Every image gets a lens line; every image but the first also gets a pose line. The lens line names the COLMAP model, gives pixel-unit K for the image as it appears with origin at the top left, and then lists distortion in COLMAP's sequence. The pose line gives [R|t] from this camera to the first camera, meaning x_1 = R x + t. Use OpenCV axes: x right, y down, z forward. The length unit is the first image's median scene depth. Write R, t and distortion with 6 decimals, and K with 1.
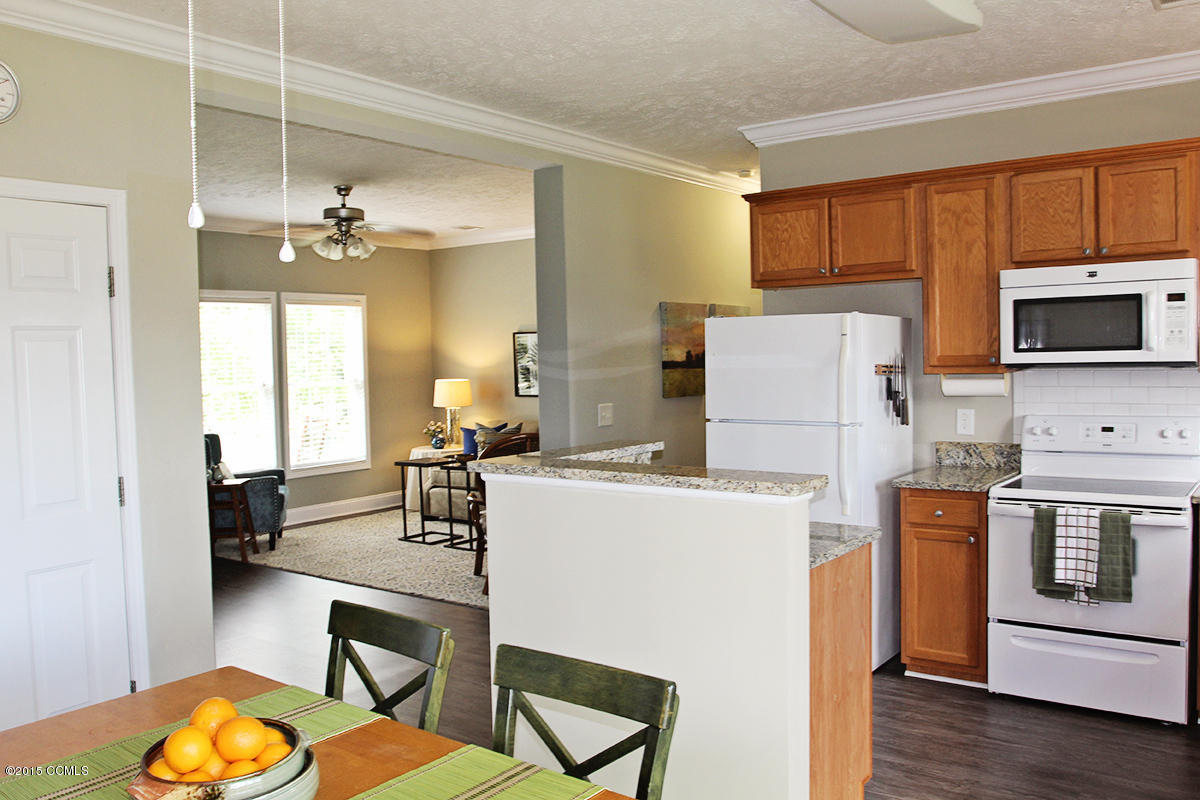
lens RADIAL K [[999.0, 0, 600.0], [0, 999.0, 400.0], [0, 0, 1]] dist [-0.084591, 0.012269]
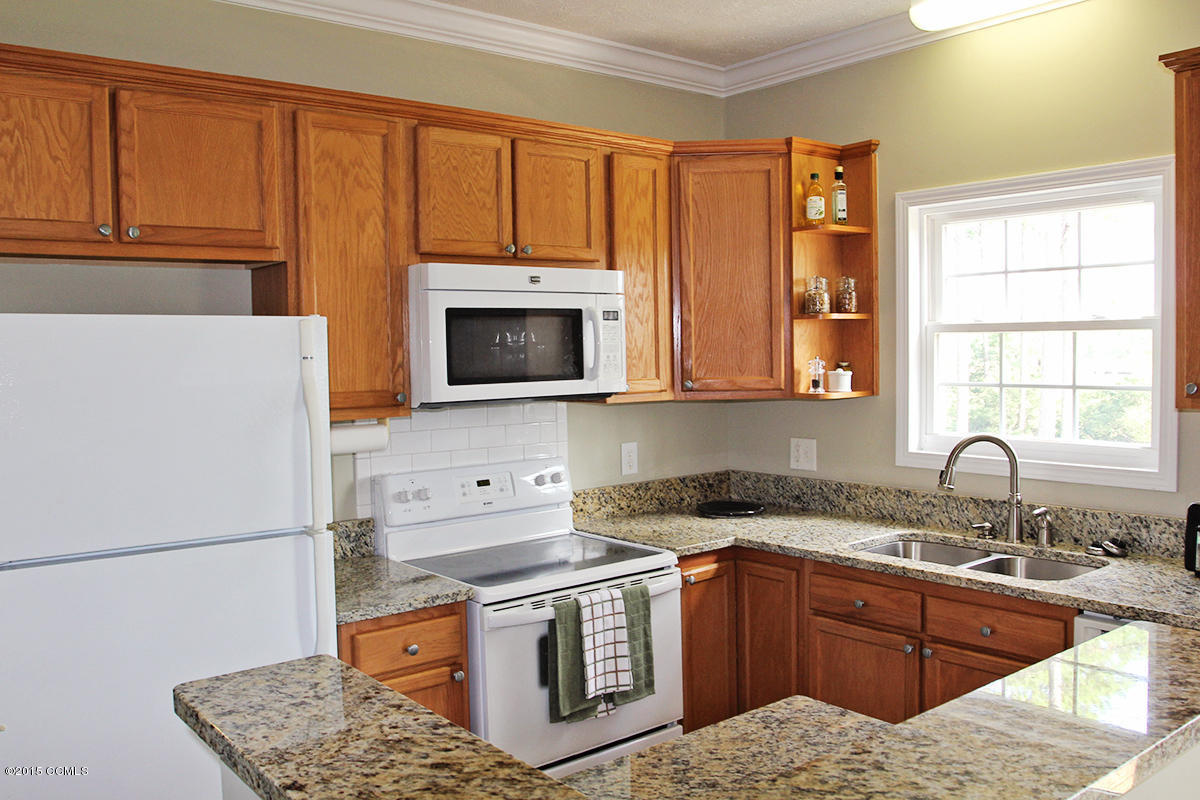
lens RADIAL K [[999.0, 0, 600.0], [0, 999.0, 400.0], [0, 0, 1]] dist [-0.084591, 0.012269]
pose [[0.245573, -0.028560, 0.968957, -0.217288], [0.054765, 0.998378, 0.015548, -0.042328], [-0.967830, 0.049247, 0.246739, 0.715391]]
